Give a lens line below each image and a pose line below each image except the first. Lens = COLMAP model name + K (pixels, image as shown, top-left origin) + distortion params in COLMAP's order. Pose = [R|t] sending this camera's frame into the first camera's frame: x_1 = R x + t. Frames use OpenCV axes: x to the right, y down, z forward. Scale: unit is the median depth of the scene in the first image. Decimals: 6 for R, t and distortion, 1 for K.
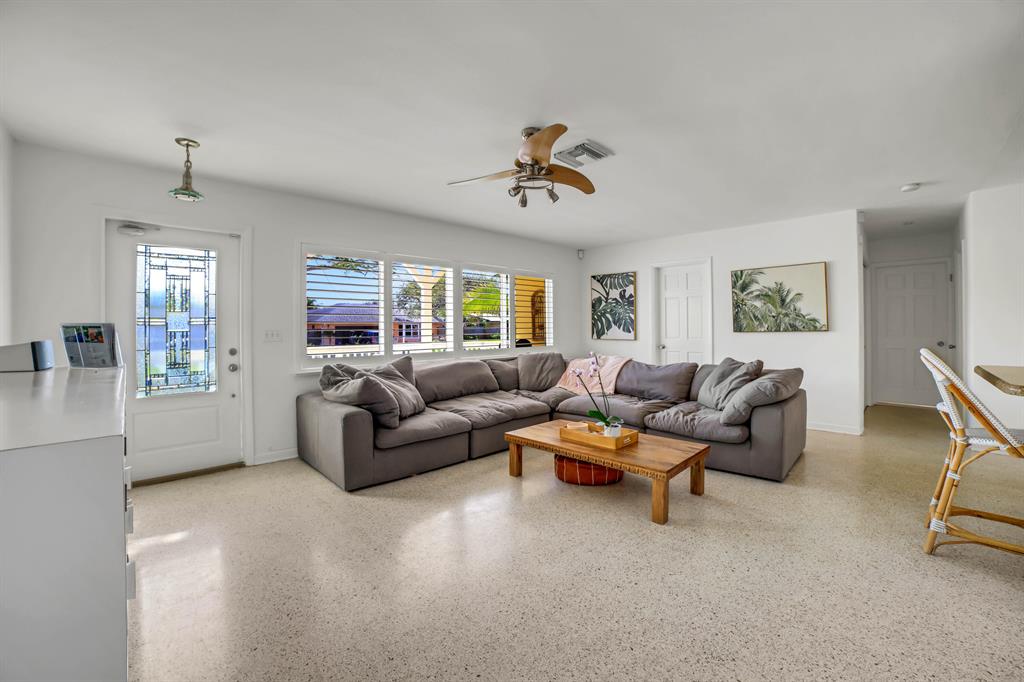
lens RADIAL K [[419.9, 0, 509.8], [0, 419.9, 330.9], [0, 0, 1]] dist [-0.029610, 0.000173]
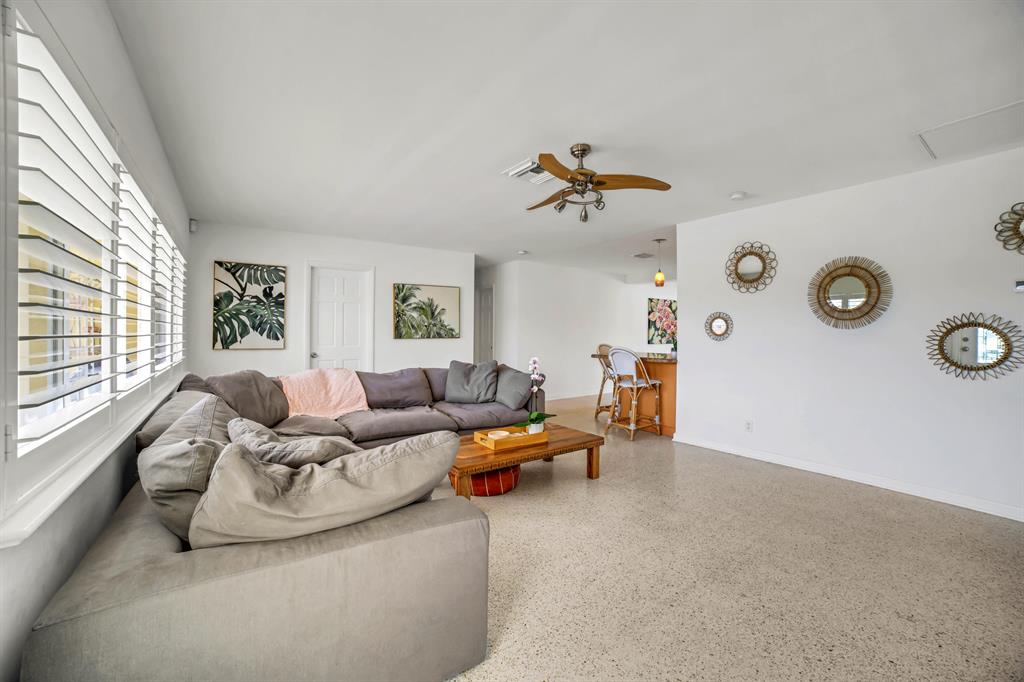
lens RADIAL K [[419.9, 0, 513.6], [0, 419.9, 336.3], [0, 0, 1]] dist [-0.029610, 0.000173]
pose [[0.223389, 0.000215, 0.974729, -0.401743], [0.000178, 1.000000, -0.000261, -0.003000], [-0.974729, 0.000232, 0.223389, 0.373013]]
